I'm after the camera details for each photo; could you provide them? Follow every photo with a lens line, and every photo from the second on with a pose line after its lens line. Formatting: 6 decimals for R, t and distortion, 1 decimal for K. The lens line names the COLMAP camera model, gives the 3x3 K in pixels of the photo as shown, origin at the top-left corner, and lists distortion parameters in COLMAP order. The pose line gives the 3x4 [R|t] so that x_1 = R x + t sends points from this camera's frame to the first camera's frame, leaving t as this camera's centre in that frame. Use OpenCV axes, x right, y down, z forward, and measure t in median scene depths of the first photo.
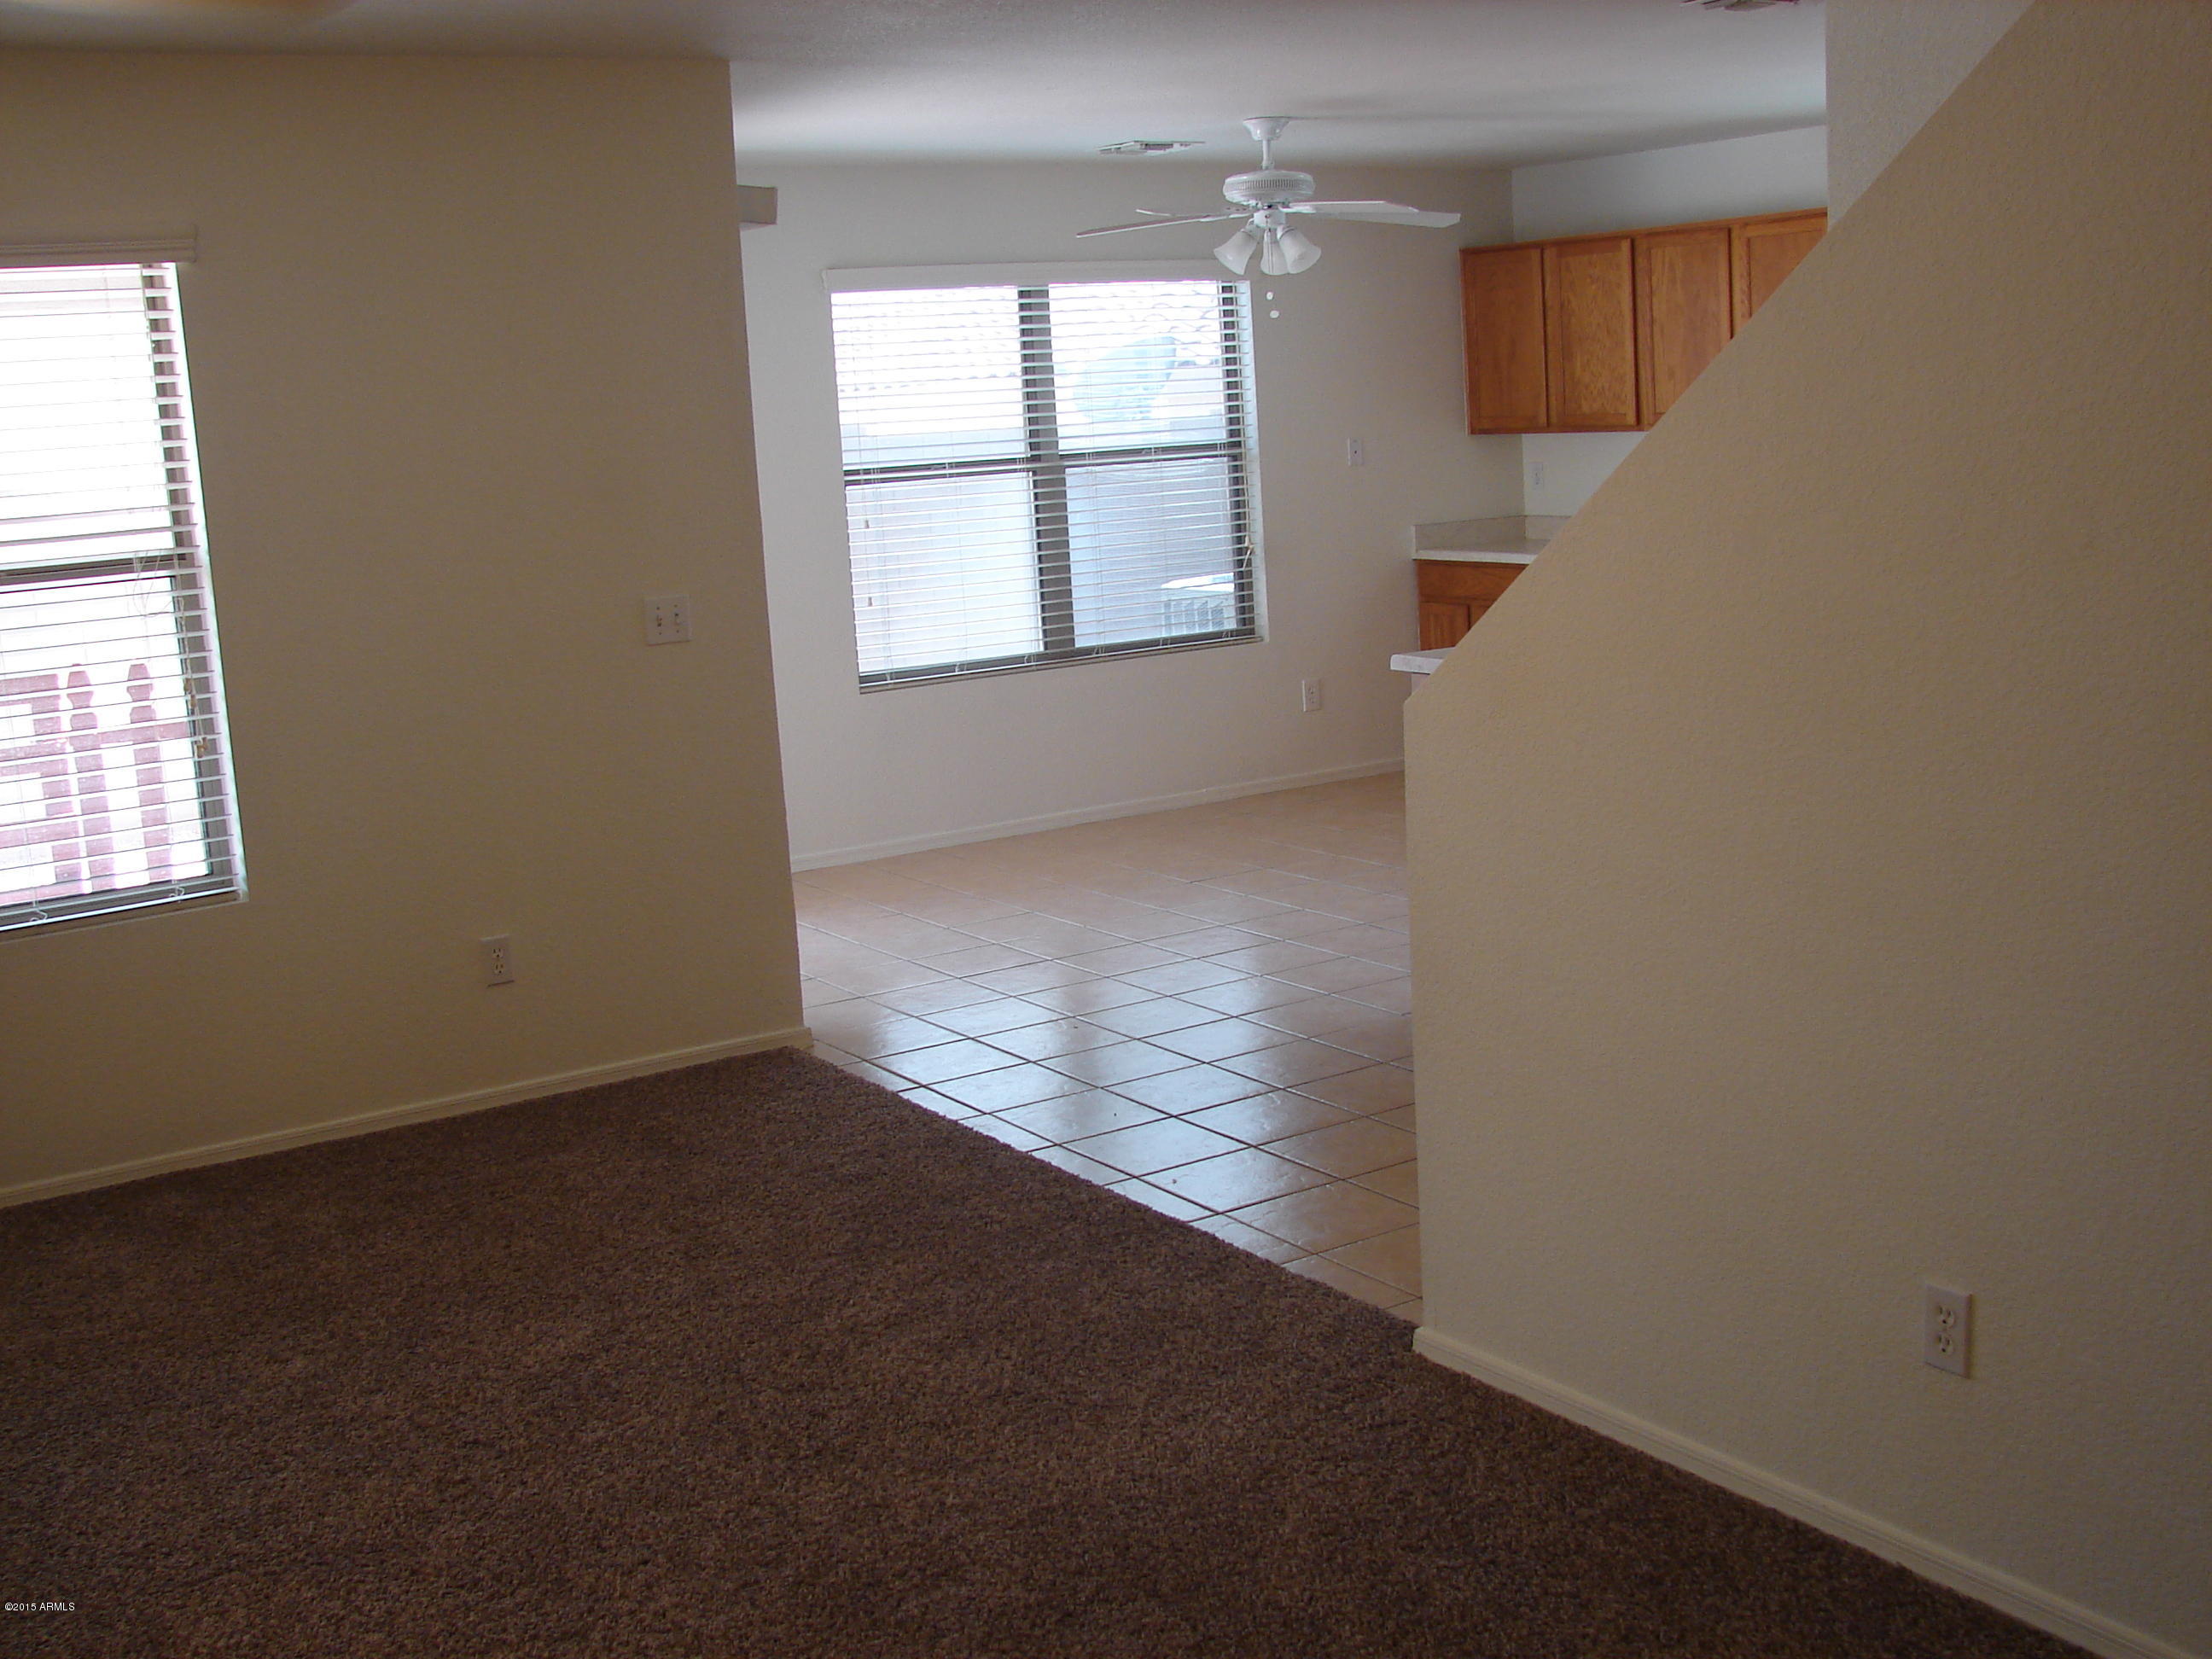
lens RADIAL K [[2382.6, 0, 1132.3], [0, 2382.6, 840.8], [0, 0, 1]] dist [-0.218531, 0.261115]
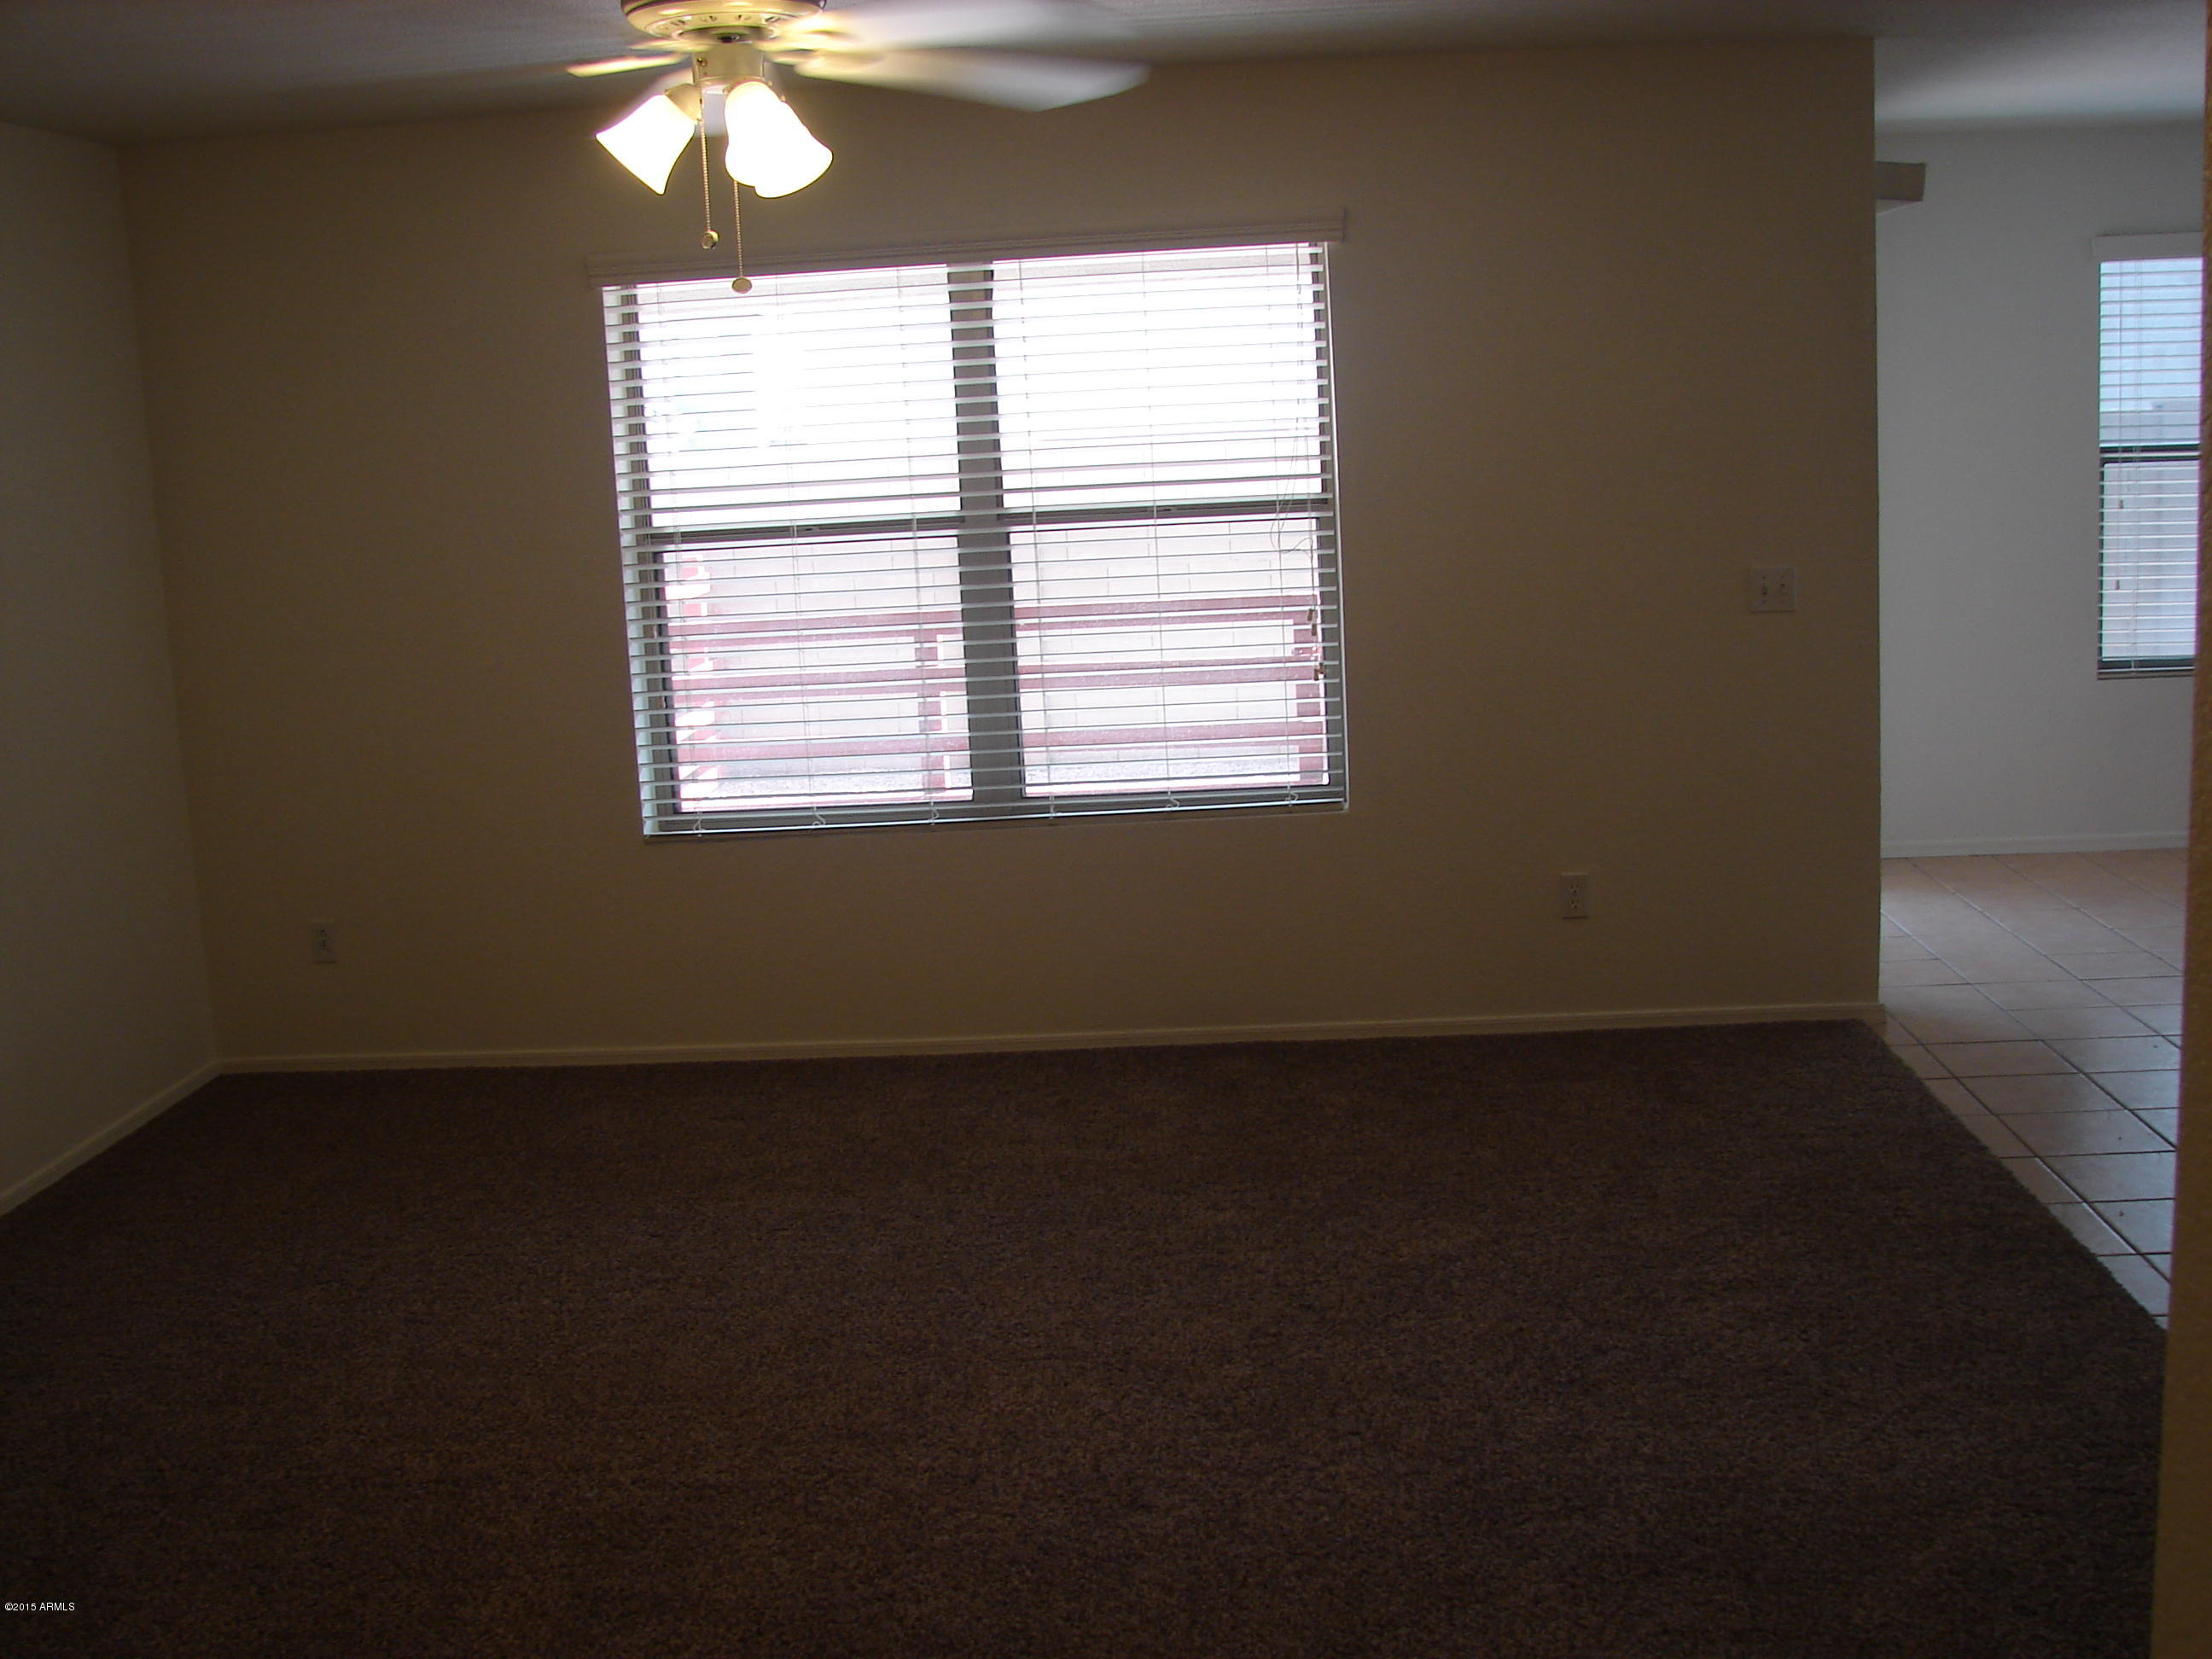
lens RADIAL K [[2382.6, 0, 1132.3], [0, 2382.6, 840.8], [0, 0, 1]] dist [-0.218531, 0.261115]
pose [[0.805580, 0.120421, -0.580121, 0.208977], [-0.105838, 0.992627, 0.059078, -0.017779], [0.582958, 0.013807, 0.812385, 0.010232]]
